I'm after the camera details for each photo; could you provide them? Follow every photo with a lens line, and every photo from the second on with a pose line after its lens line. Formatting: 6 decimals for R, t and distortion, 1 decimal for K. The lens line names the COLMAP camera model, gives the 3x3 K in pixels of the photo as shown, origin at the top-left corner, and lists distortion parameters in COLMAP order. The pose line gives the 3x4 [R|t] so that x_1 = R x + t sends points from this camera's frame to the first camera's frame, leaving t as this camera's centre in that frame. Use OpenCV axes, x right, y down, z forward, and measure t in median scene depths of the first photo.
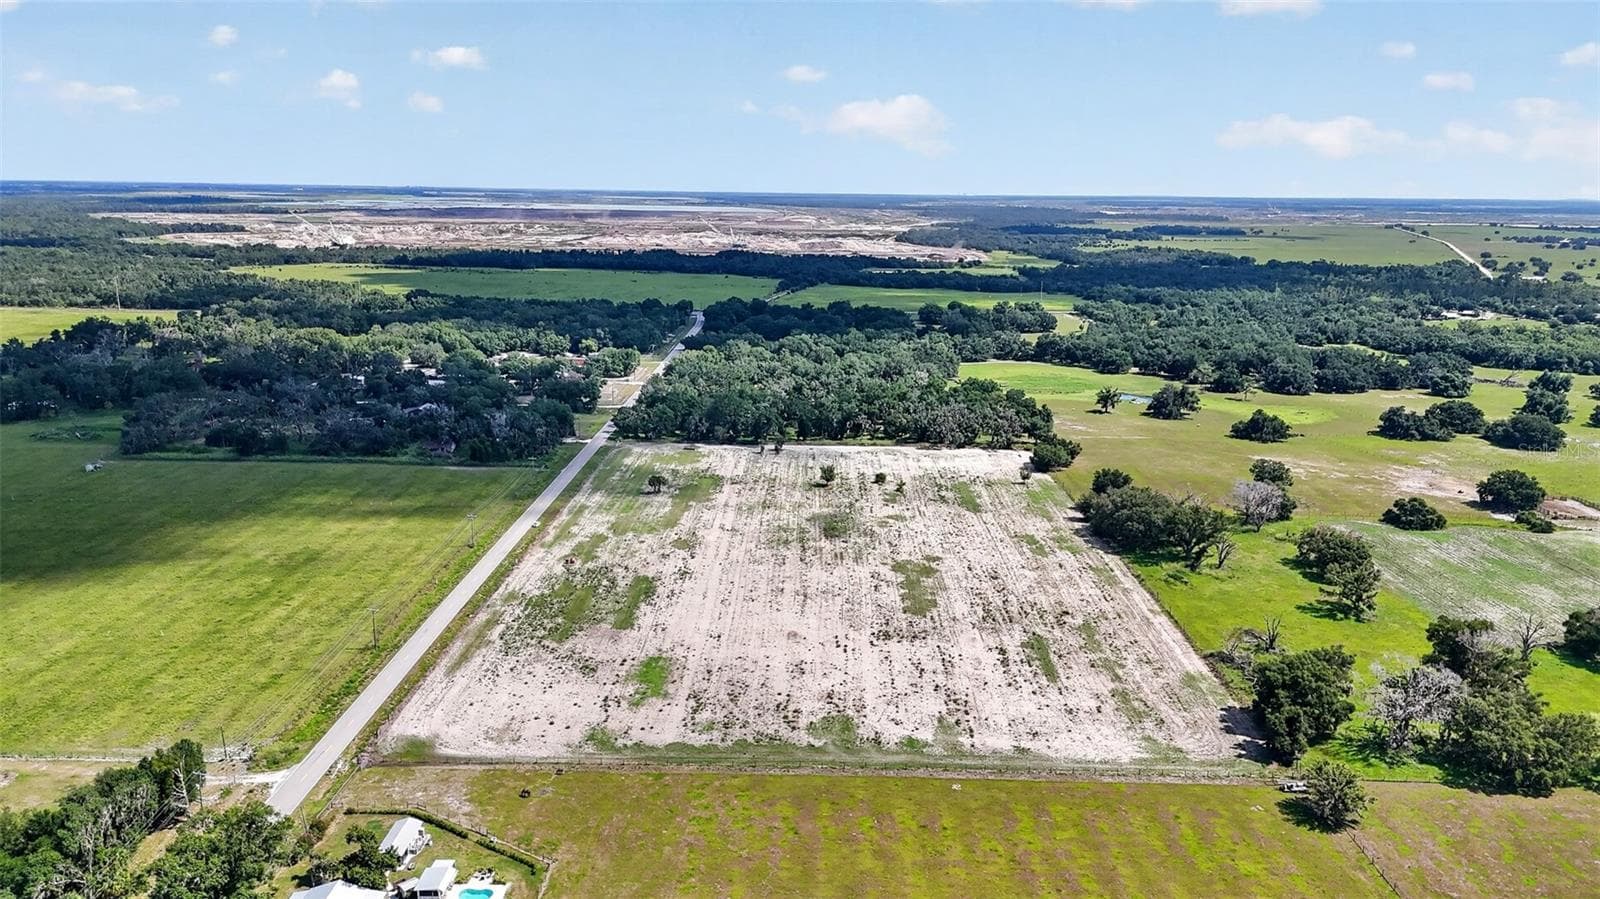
lens RADIAL K [[1179.1, 0, 801.2], [0, 1179.1, 456.8], [0, 0, 1]] dist [0.077057, -0.079302]
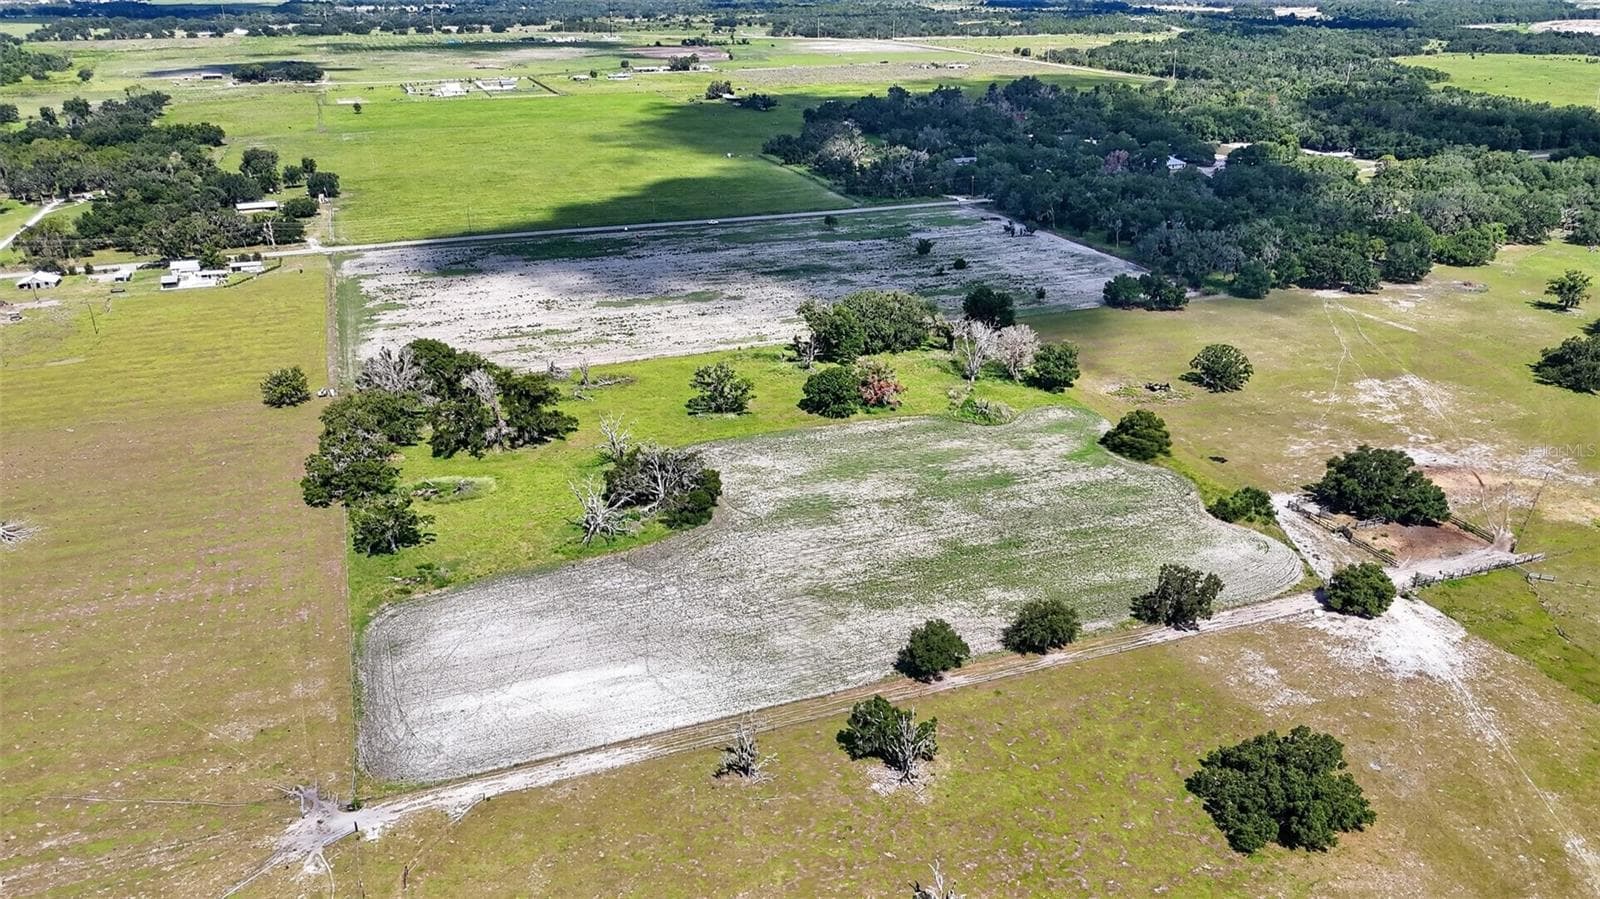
lens RADIAL K [[1179.1, 0, 801.2], [0, 1179.1, 456.8], [0, 0, 1]] dist [0.077057, -0.079302]
pose [[0.360787, 0.346546, -0.865874, 0.798310], [-0.201822, 0.935416, 0.290285, -0.078565], [0.910550, 0.070022, 0.407427, 0.396353]]
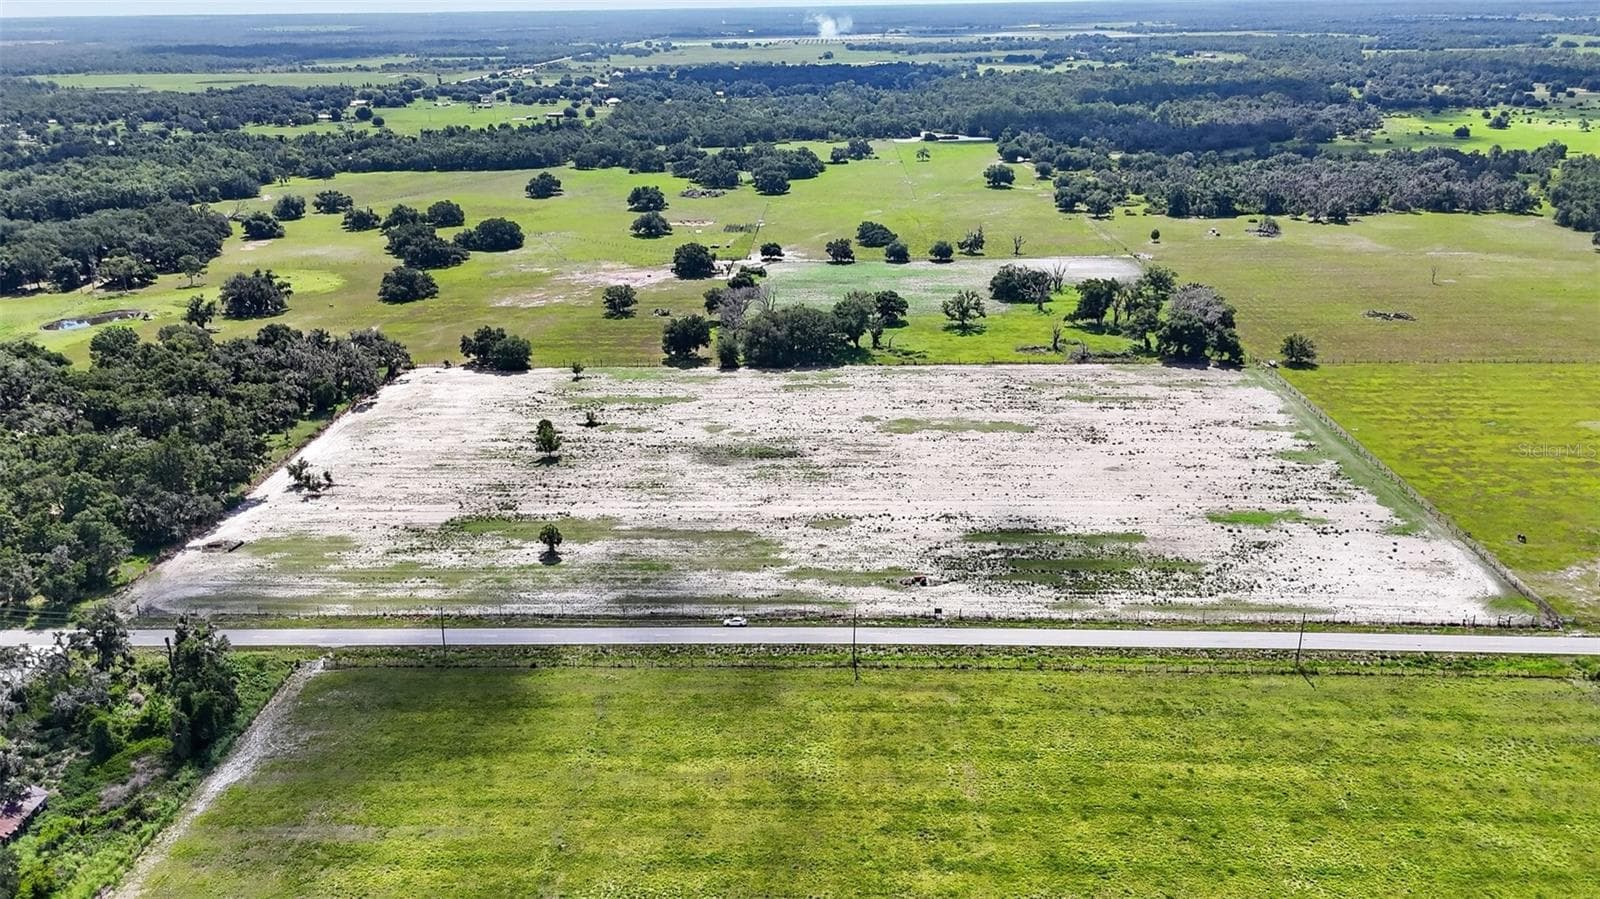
lens RADIAL K [[1206.6, 0, 800.0], [0, 1206.6, 449.5], [0, 0, 1]] dist [0.064187, -0.053375]
pose [[0.020079, -0.358660, 0.933252, -0.555537], [0.237845, 0.908356, 0.343975, -0.165377], [-0.971096, 0.215063, 0.103544, 0.637497]]
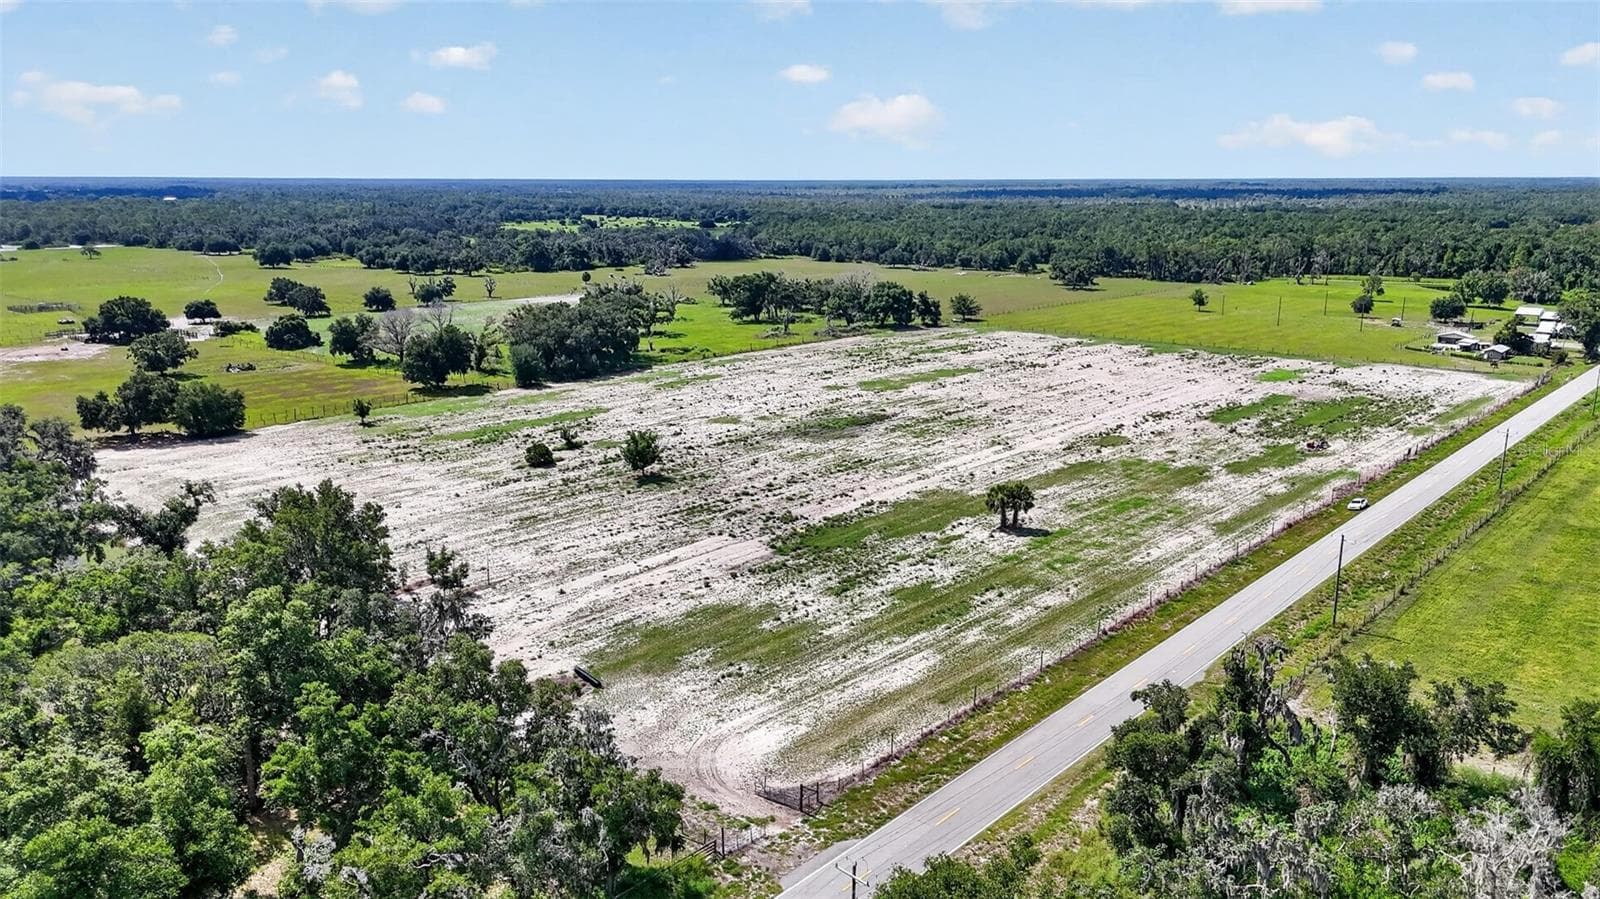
lens RADIAL K [[1179.1, 0, 801.2], [0, 1179.1, 456.8], [0, 0, 1]] dist [0.077057, -0.079302]
pose [[-0.761022, -0.161924, 0.628193, -0.251362], [0.133933, 0.908269, 0.396370, -0.125482], [-0.634750, 0.385781, -0.669526, 1.040797]]
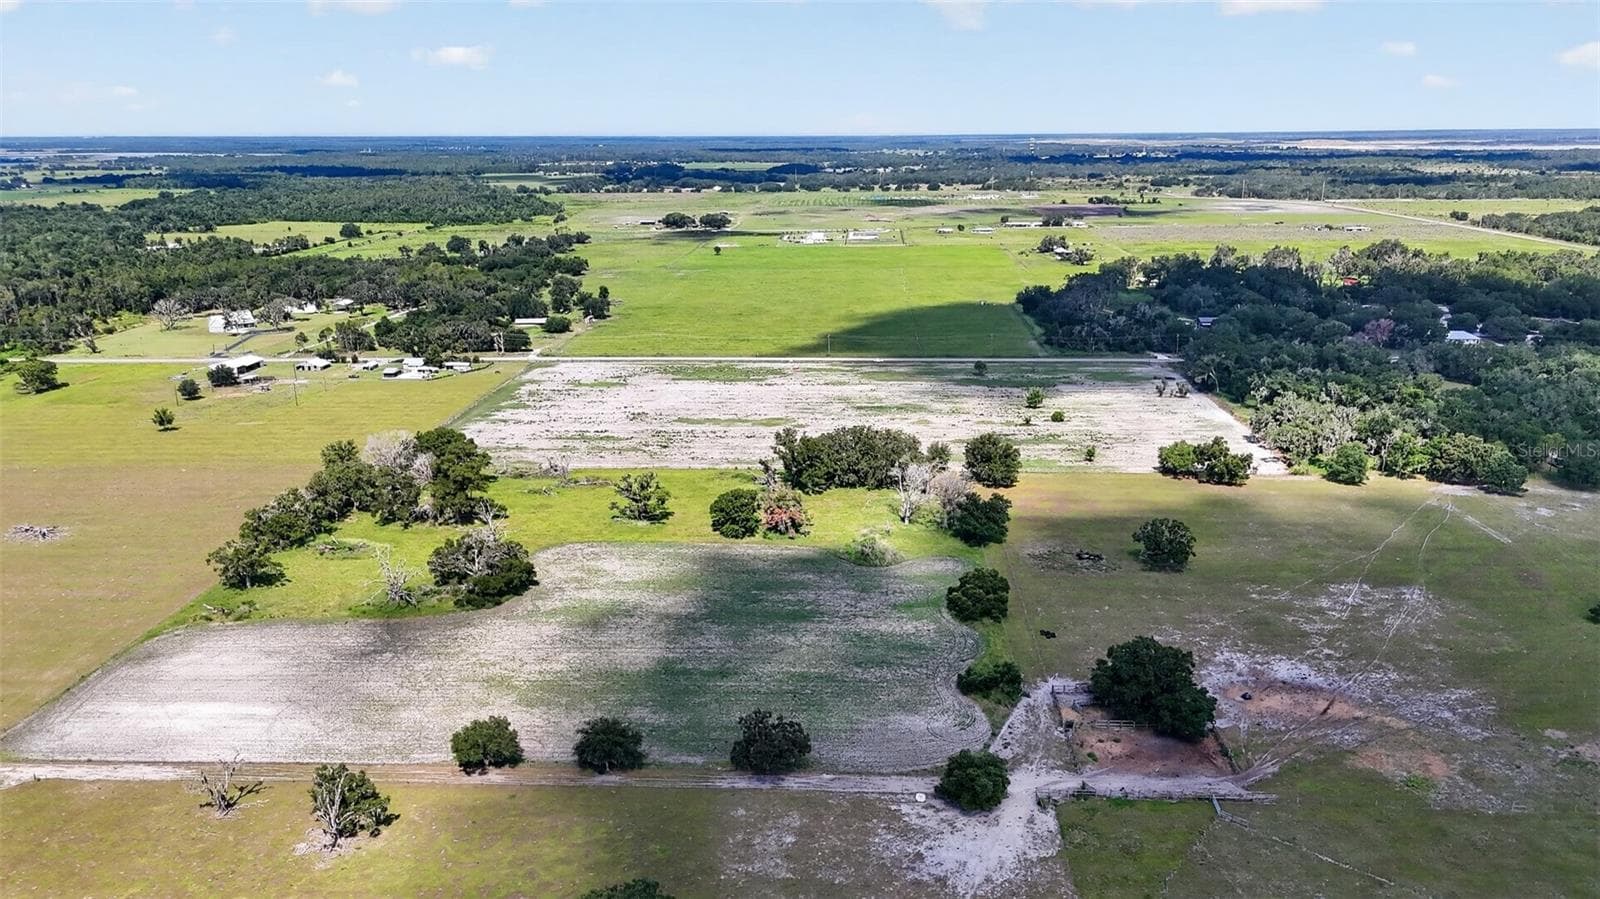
lens RADIAL K [[1179.1, 0, 801.2], [0, 1179.1, 456.8], [0, 0, 1]] dist [0.077057, -0.079302]
pose [[-0.043841, 0.254036, -0.966201, 0.853604], [-0.218293, 0.941325, 0.257401, -0.129139], [0.974898, 0.222200, 0.014186, 0.659709]]
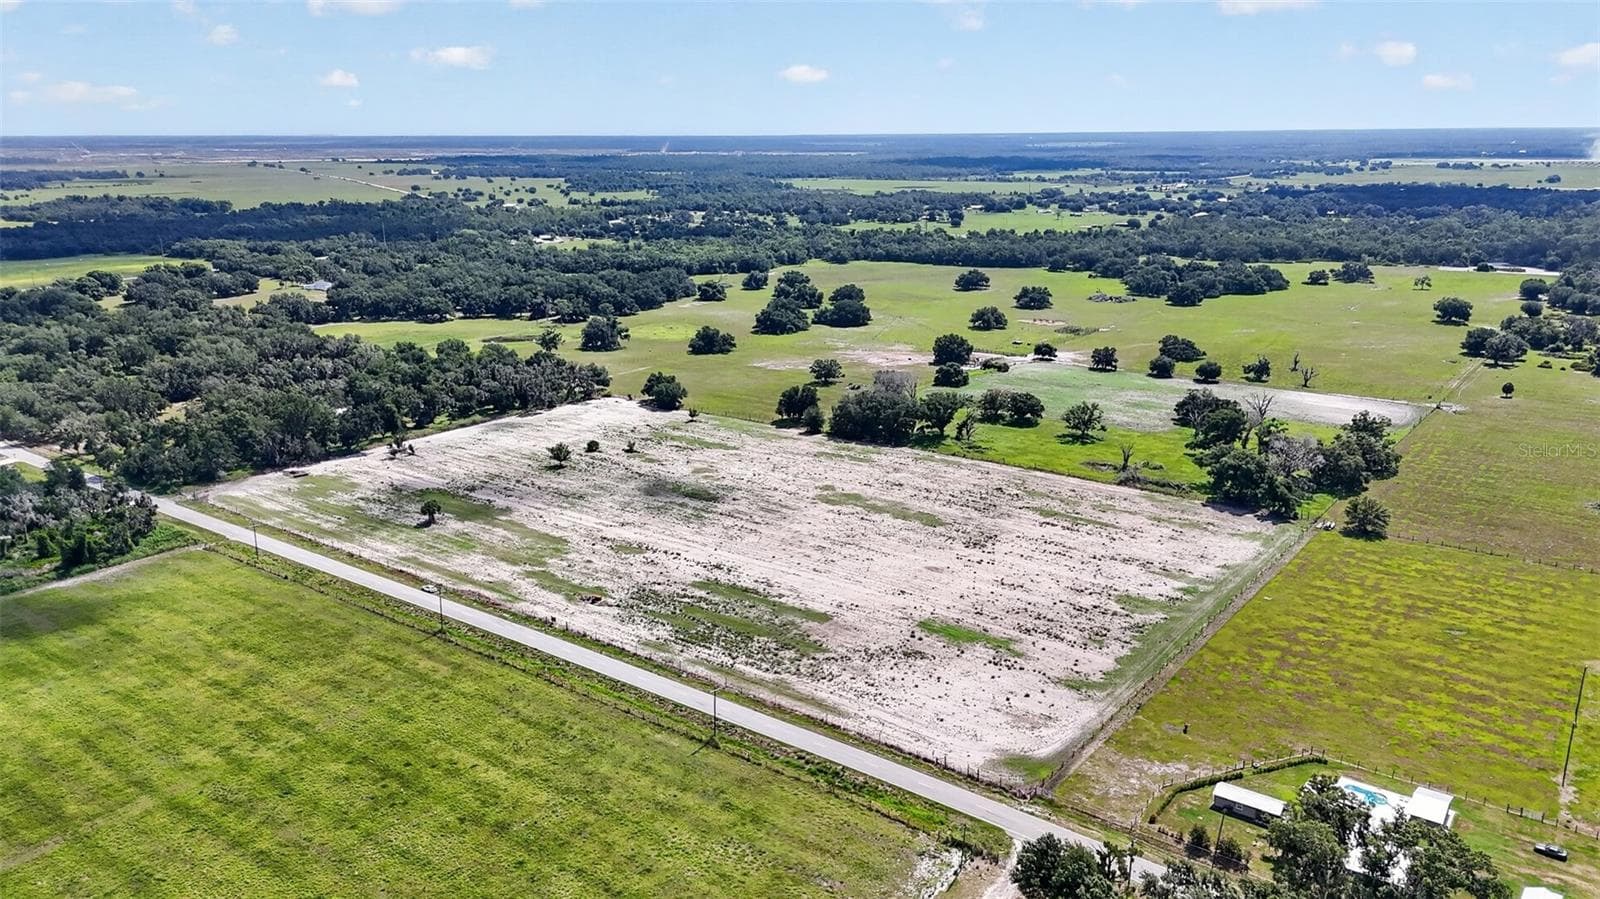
lens RADIAL K [[1179.1, 0, 801.2], [0, 1179.1, 456.8], [0, 0, 1]] dist [0.077057, -0.079302]
pose [[0.588326, -0.230173, 0.775173, -0.469196], [0.191855, 0.970992, 0.142707, -0.062435], [-0.785534, 0.064762, 0.615420, 0.248567]]
